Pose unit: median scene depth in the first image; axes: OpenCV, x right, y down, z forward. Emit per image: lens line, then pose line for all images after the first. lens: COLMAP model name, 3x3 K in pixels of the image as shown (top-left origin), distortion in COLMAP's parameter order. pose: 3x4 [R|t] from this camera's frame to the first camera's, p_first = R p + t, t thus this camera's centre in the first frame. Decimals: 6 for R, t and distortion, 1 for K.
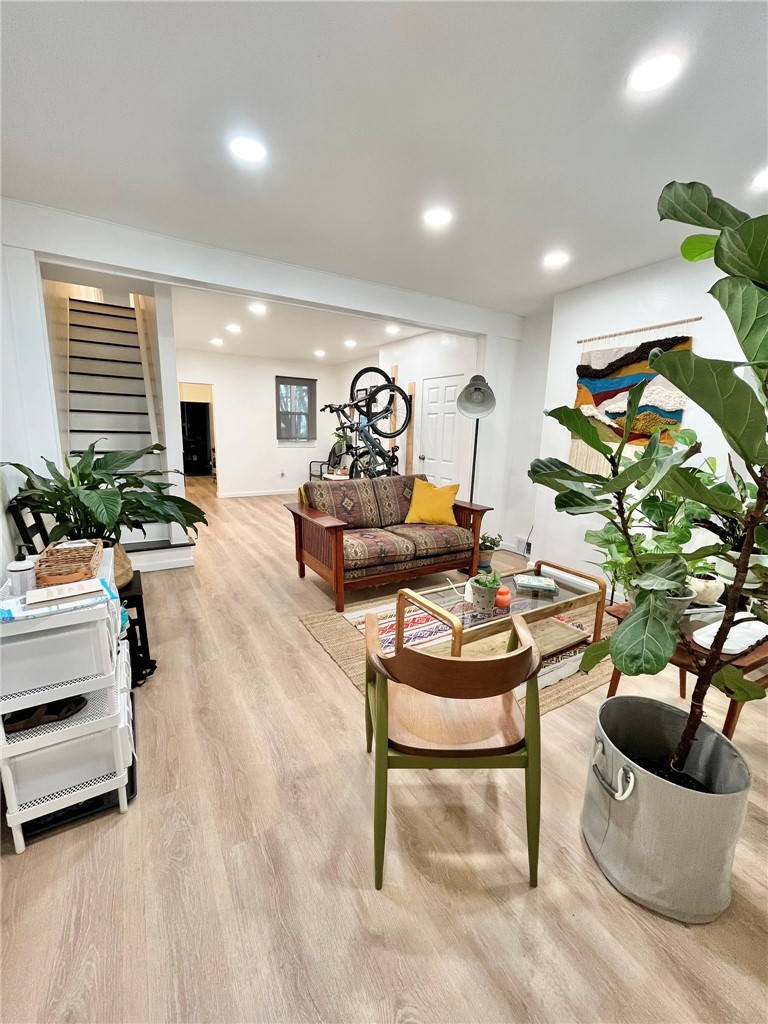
lens RADIAL K [[416.0, 0, 384.0], [0, 416.0, 512.0], [0, 0, 1]] dist [-0.000135, 0.000269]
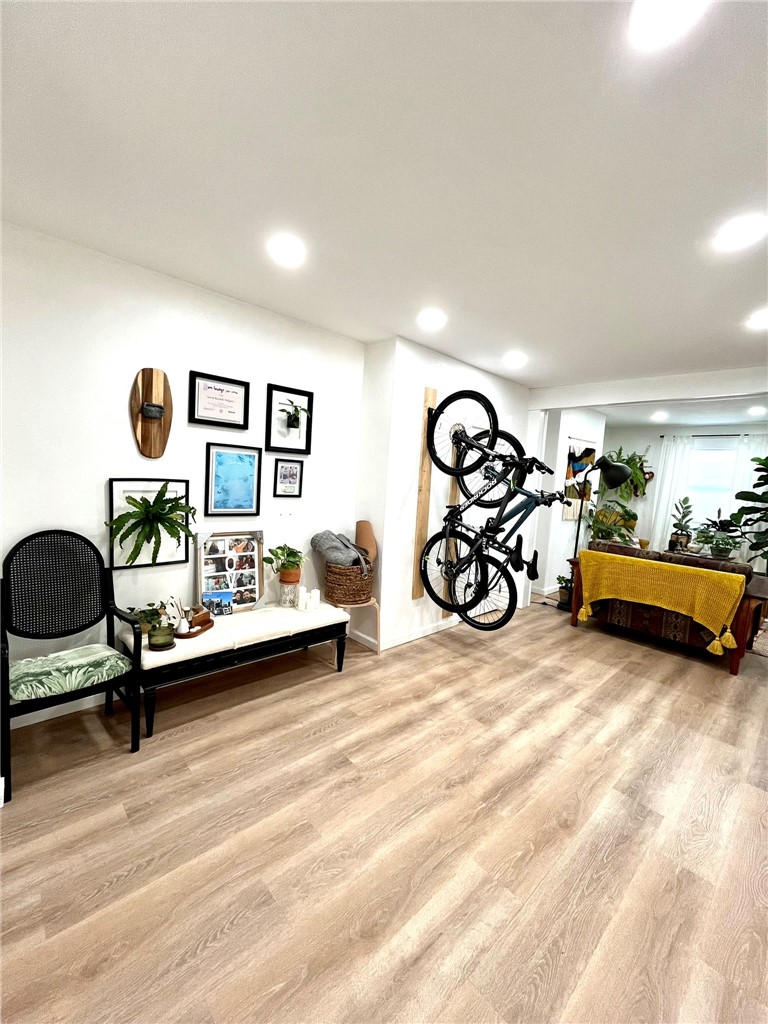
lens RADIAL K [[416.0, 0, 384.0], [0, 416.0, 512.0], [0, 0, 1]] dist [-0.000135, 0.000269]
pose [[-0.206441, -0.120247, 0.971042, -0.549067], [0.131849, 0.979950, 0.149381, -0.264161], [-0.969535, 0.158869, -0.186447, 1.160200]]
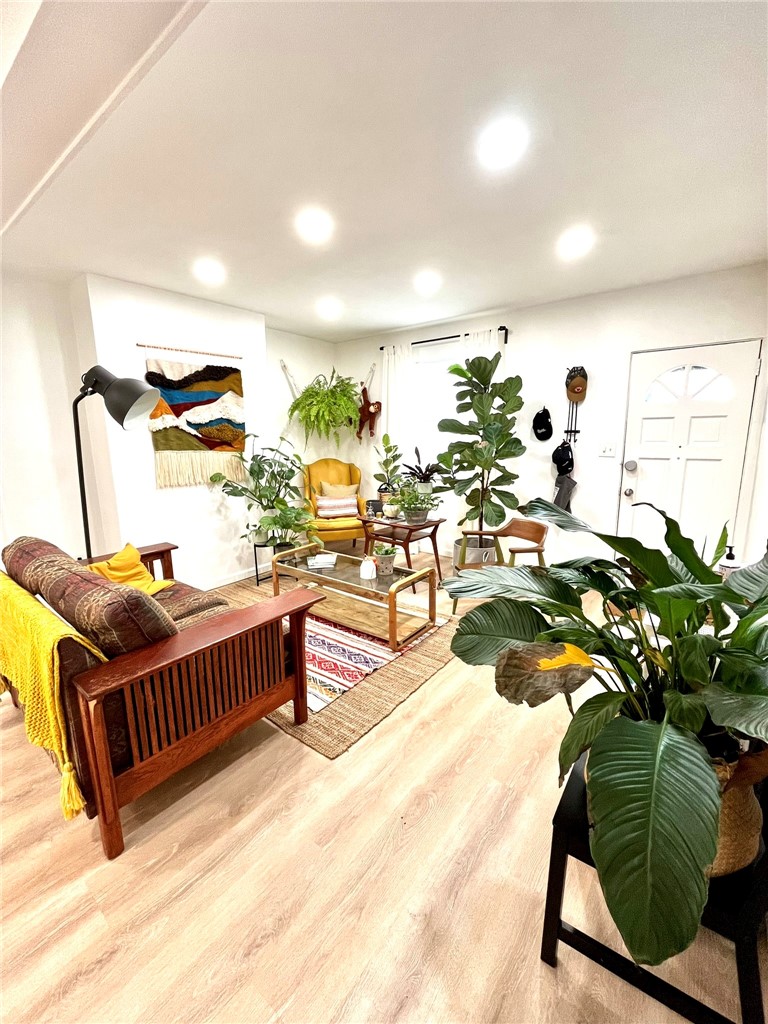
lens RADIAL K [[416.0, 0, 384.0], [0, 416.0, 512.0], [0, 0, 1]] dist [-0.000135, 0.000269]
pose [[-0.361534, -0.187572, 0.913296, -0.360256], [0.191322, 0.943784, 0.269570, -0.118780], [-0.912518, 0.272193, -0.305323, 0.512194]]
